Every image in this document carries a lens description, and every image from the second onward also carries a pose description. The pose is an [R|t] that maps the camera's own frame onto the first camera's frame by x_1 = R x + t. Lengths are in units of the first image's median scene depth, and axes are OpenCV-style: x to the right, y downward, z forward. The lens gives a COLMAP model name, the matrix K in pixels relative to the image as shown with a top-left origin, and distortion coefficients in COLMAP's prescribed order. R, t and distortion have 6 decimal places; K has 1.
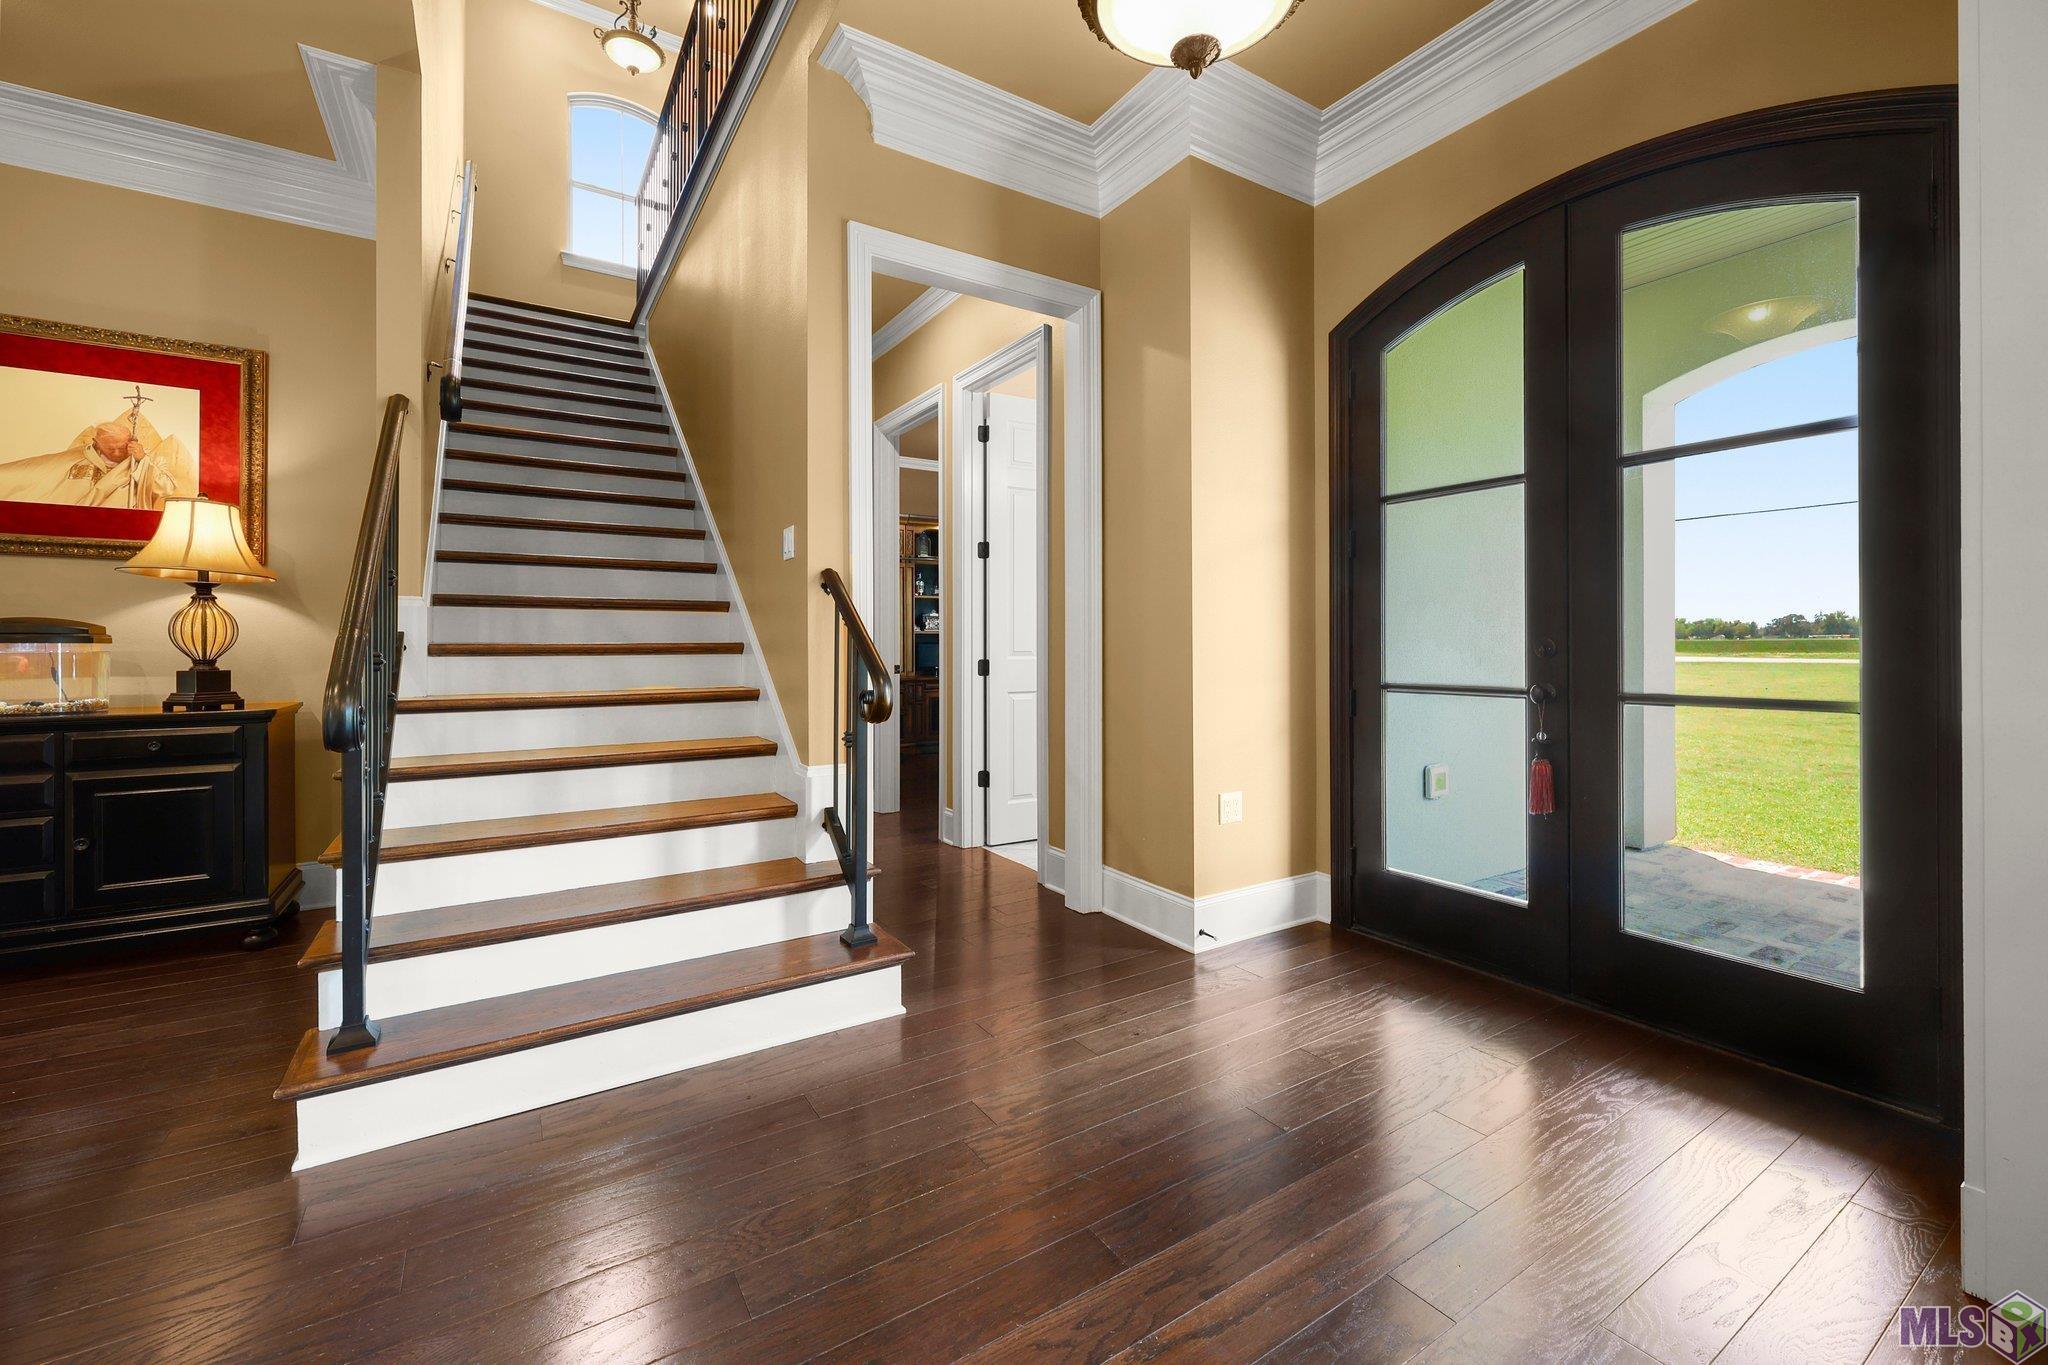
lens RADIAL K [[832.7, 0, 1029.7], [0, 832.7, 655.9], [0, 0, 1]] dist [-0.001220, 0.000034]
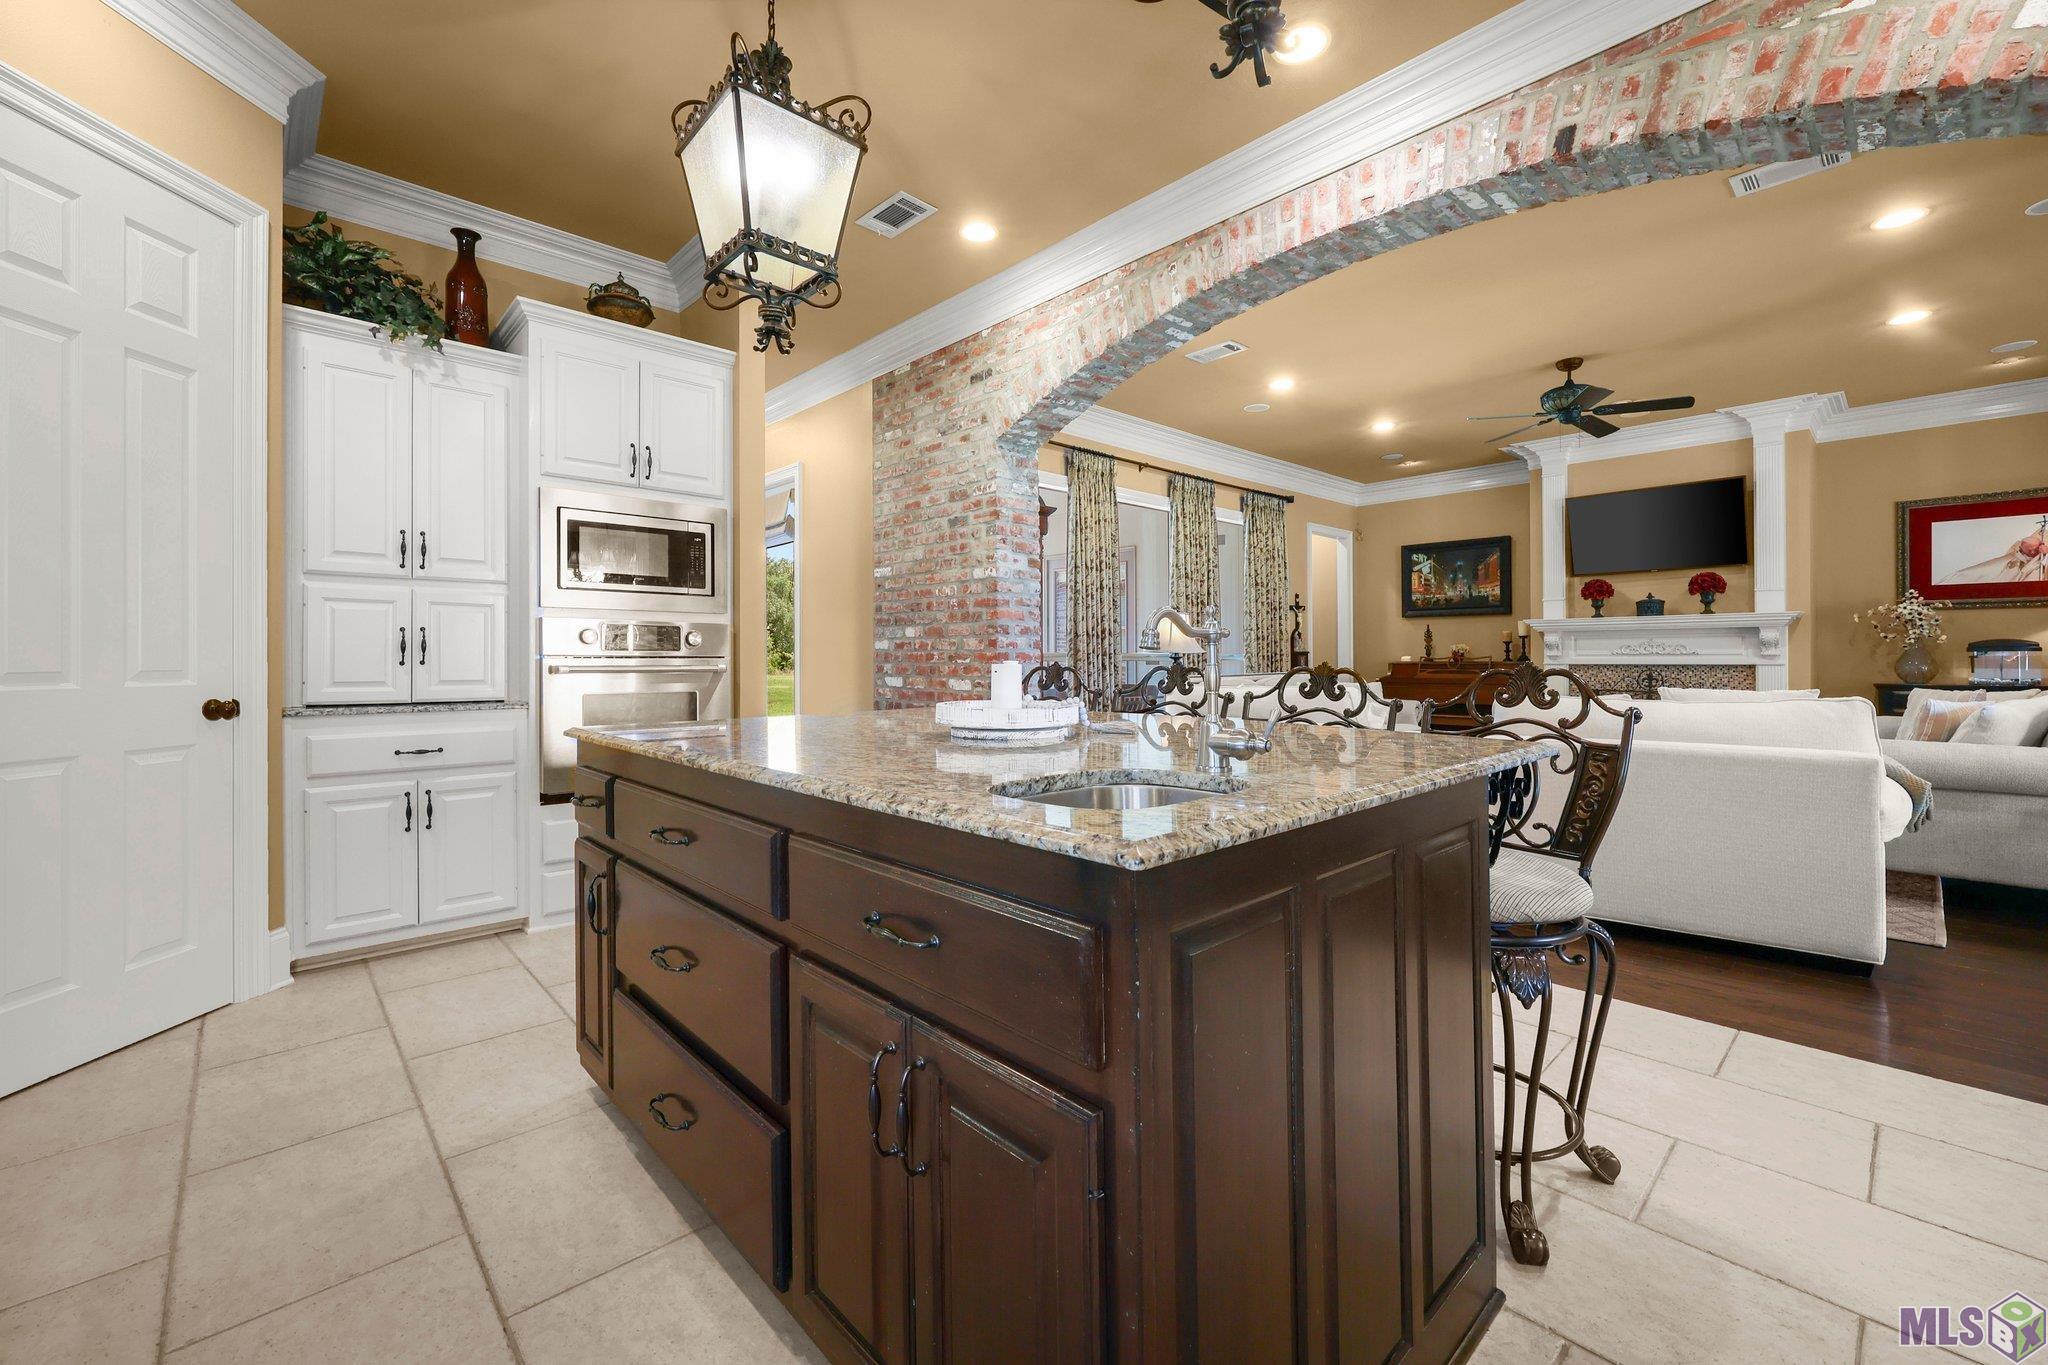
lens RADIAL K [[832.7, 0, 1029.7], [0, 832.7, 655.9], [0, 0, 1]] dist [-0.001220, 0.000034]
pose [[0.182186, -0.005094, -0.983251, 0.370702], [-0.006800, 0.999956, -0.006441, 0.024247], [0.983240, 0.007859, 0.182144, -1.631828]]
